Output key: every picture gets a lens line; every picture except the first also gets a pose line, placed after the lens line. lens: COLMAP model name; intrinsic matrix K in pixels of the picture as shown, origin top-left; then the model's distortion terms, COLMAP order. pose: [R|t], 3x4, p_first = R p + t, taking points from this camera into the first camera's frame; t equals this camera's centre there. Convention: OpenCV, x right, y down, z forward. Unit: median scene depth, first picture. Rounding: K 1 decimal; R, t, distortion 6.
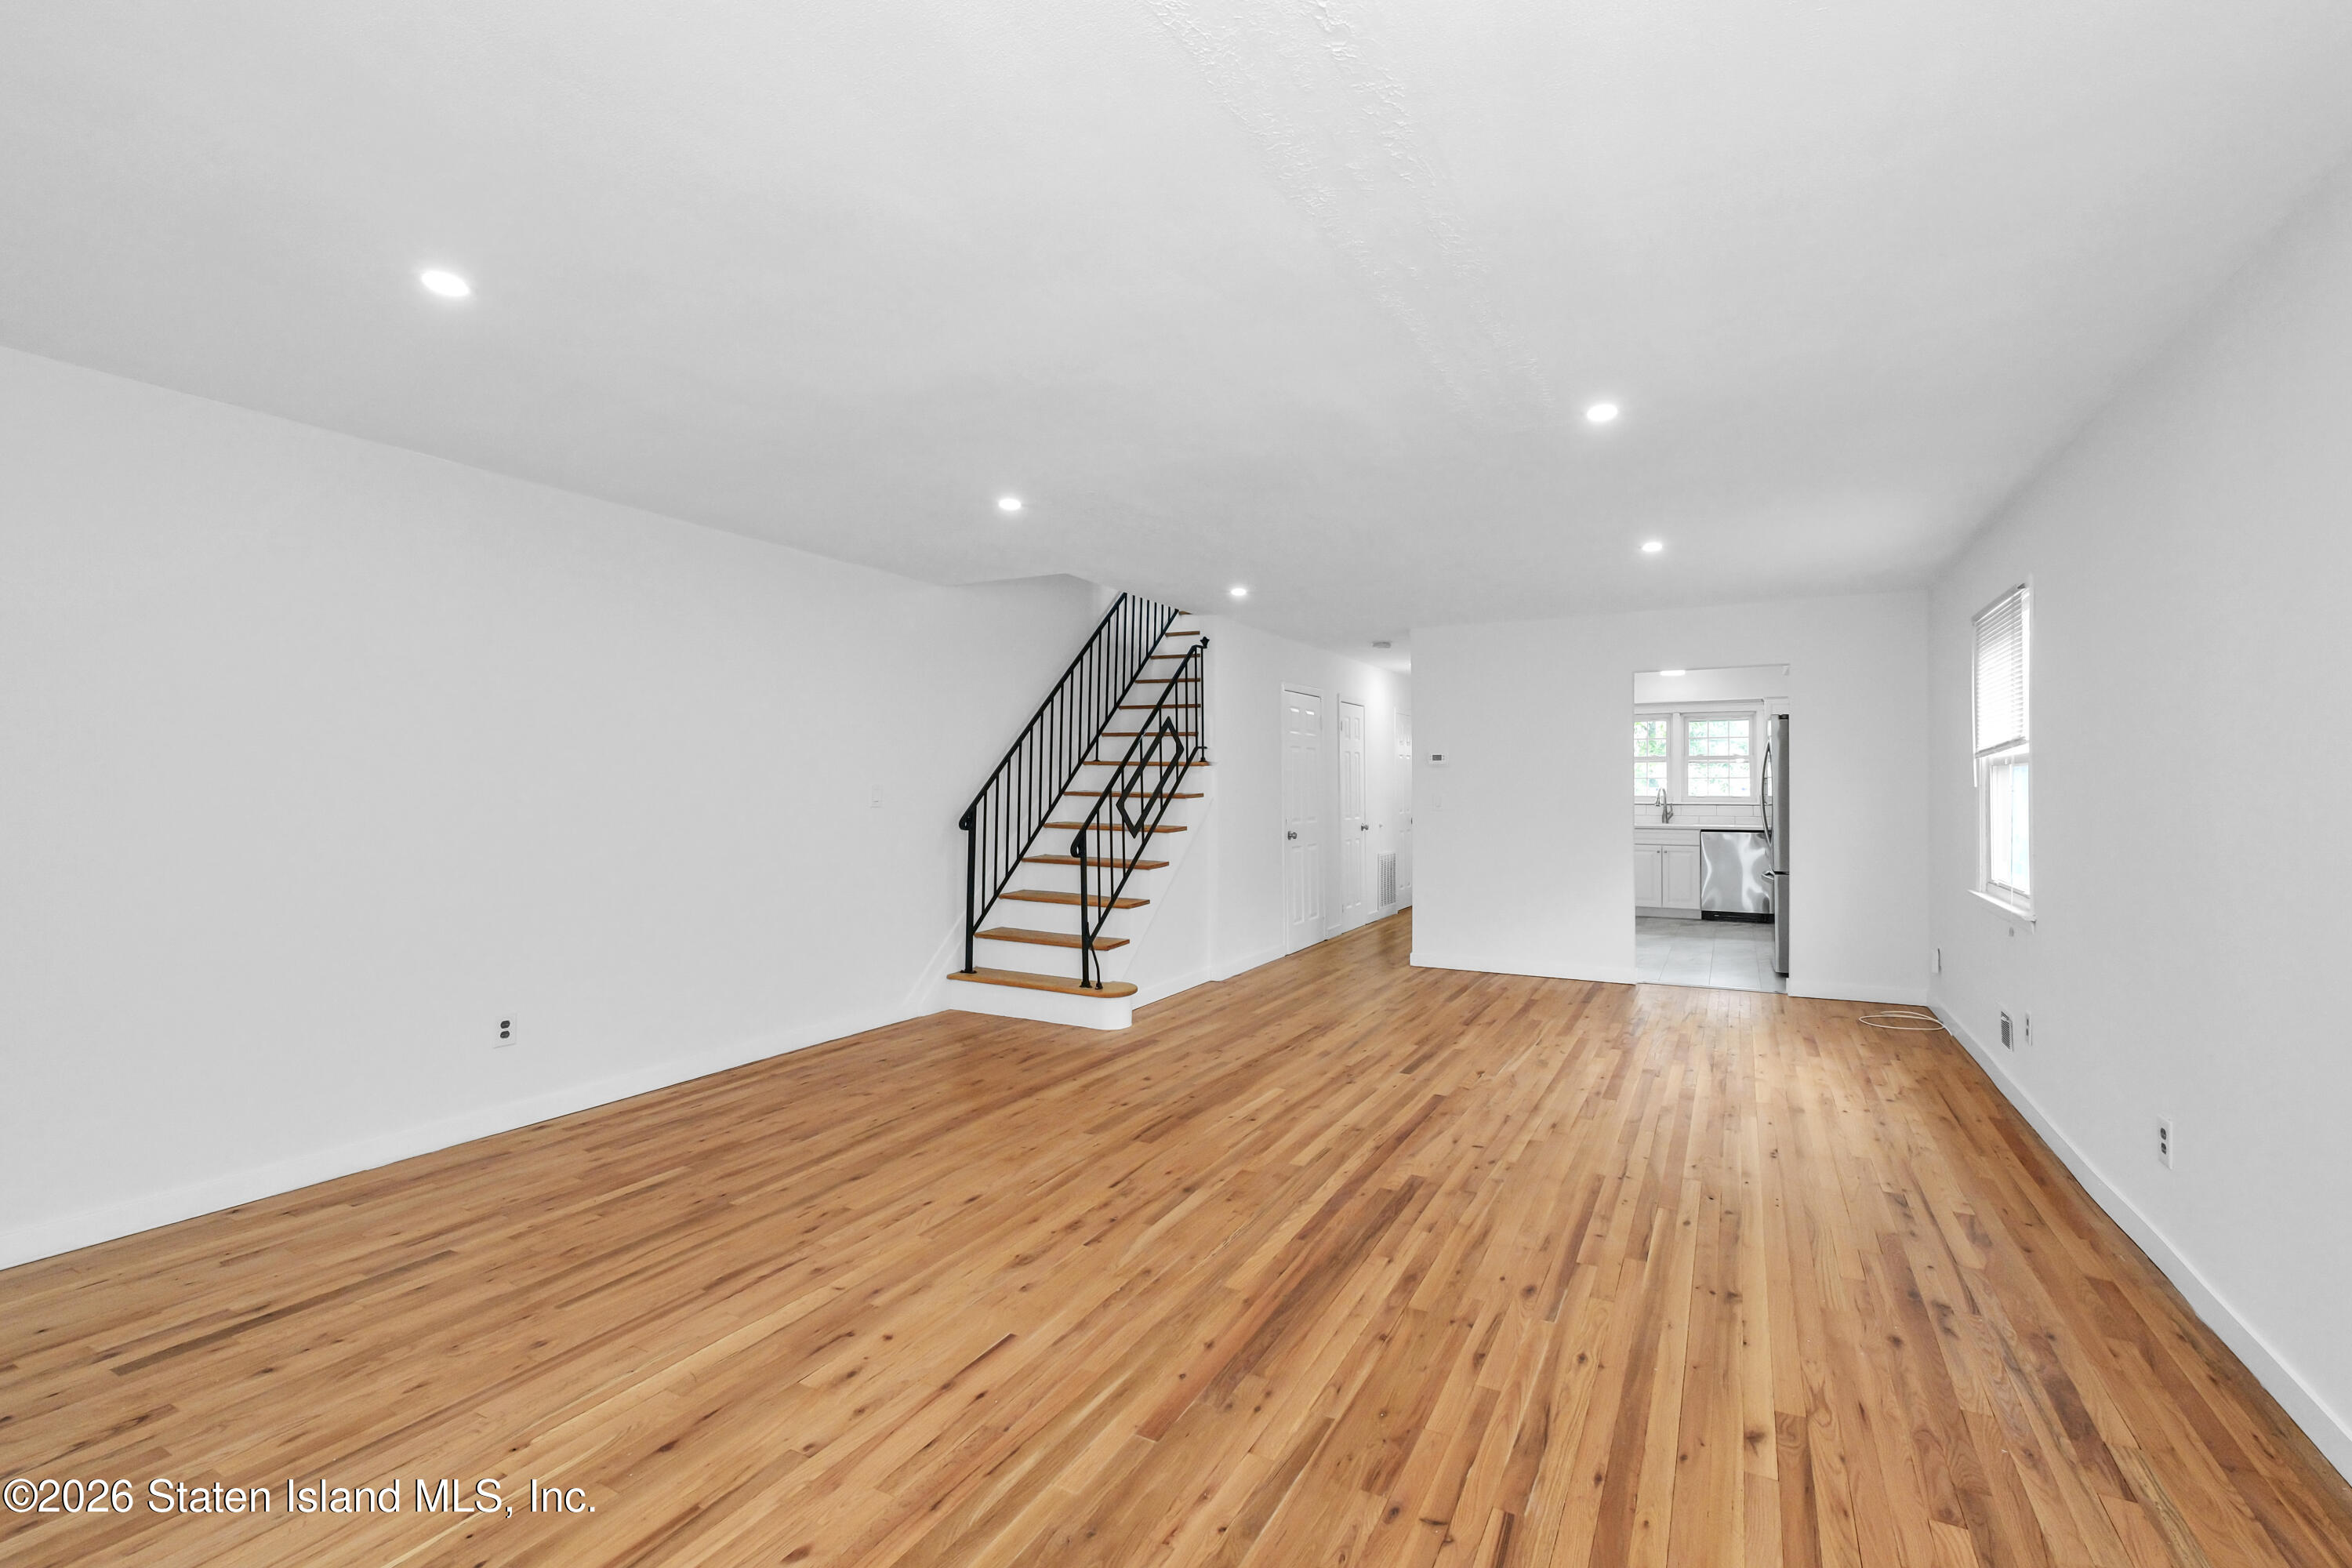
lens RADIAL K [[1048.4, 0, 1197.4], [0, 1048.4, 784.3], [0, 0, 1]] dist [0.000298, 0.000089]
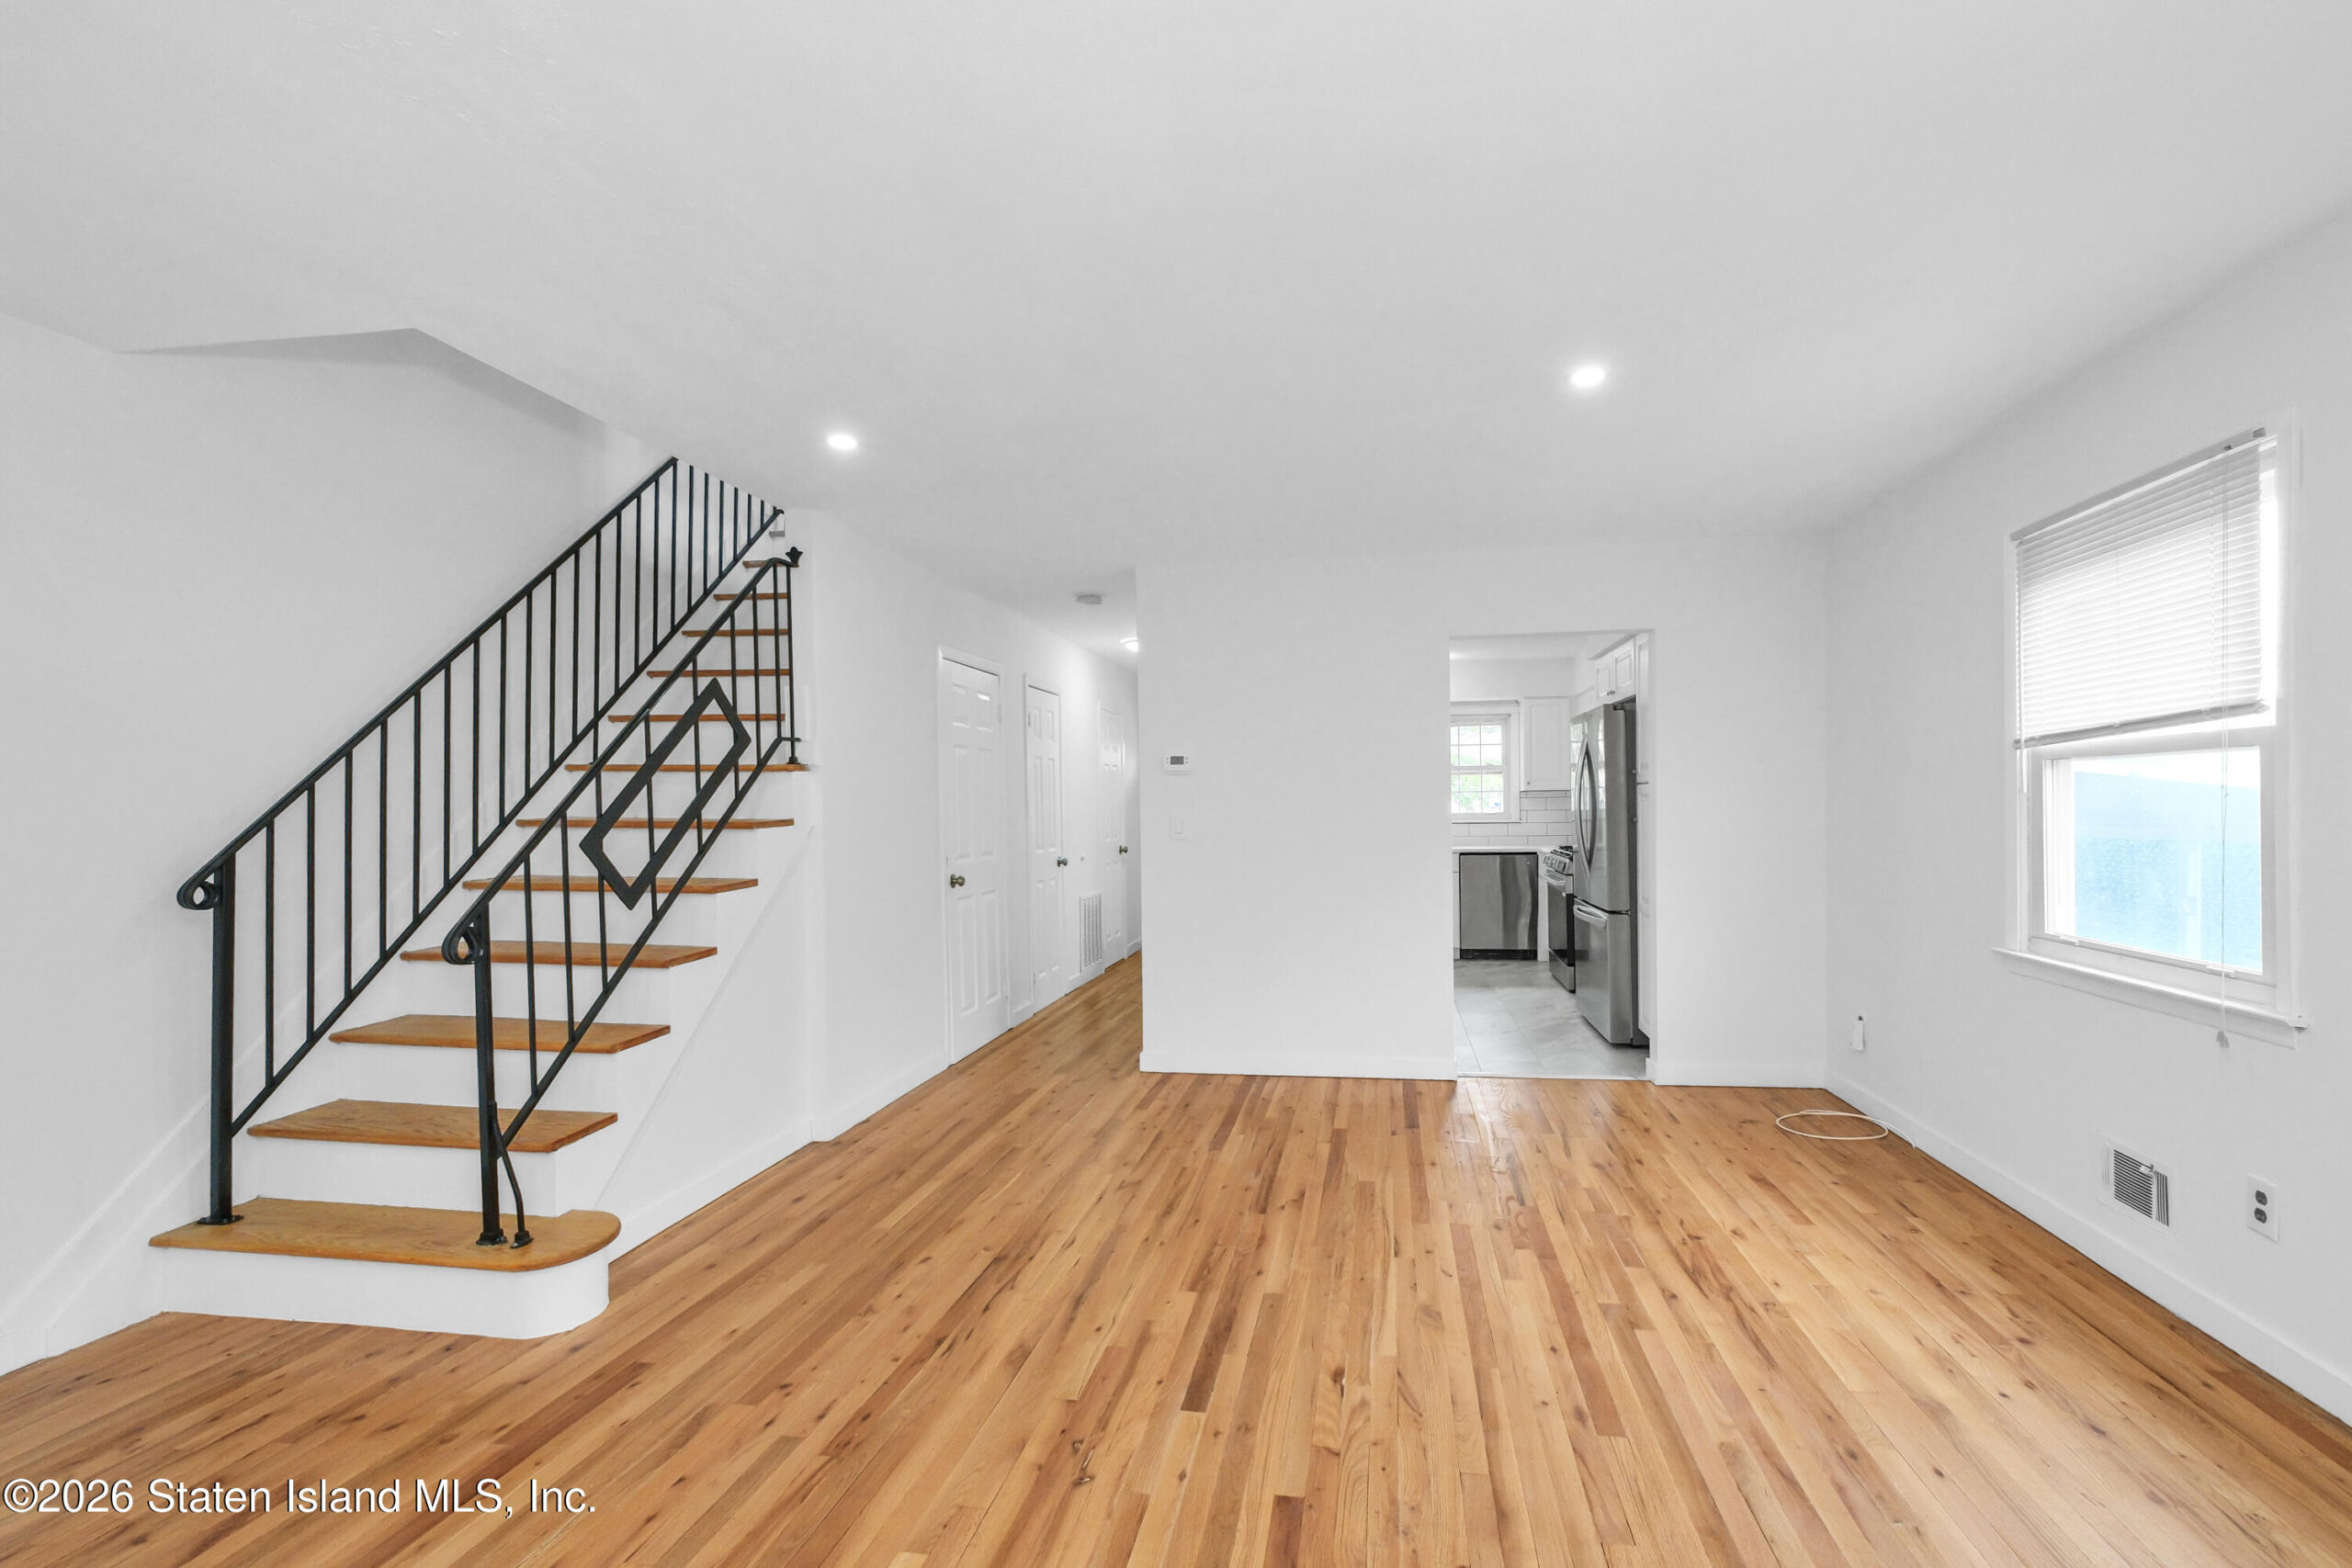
lens RADIAL K [[1065.6, 0, 1223.5], [0, 1065.6, 809.6], [0, 0, 1]] dist [-0.001505, -0.000387]
pose [[0.947617, -0.012068, 0.319181, 0.051243], [0.011192, 0.999927, 0.004581, 0.004343], [-0.319213, -0.000769, 0.947683, 0.447655]]
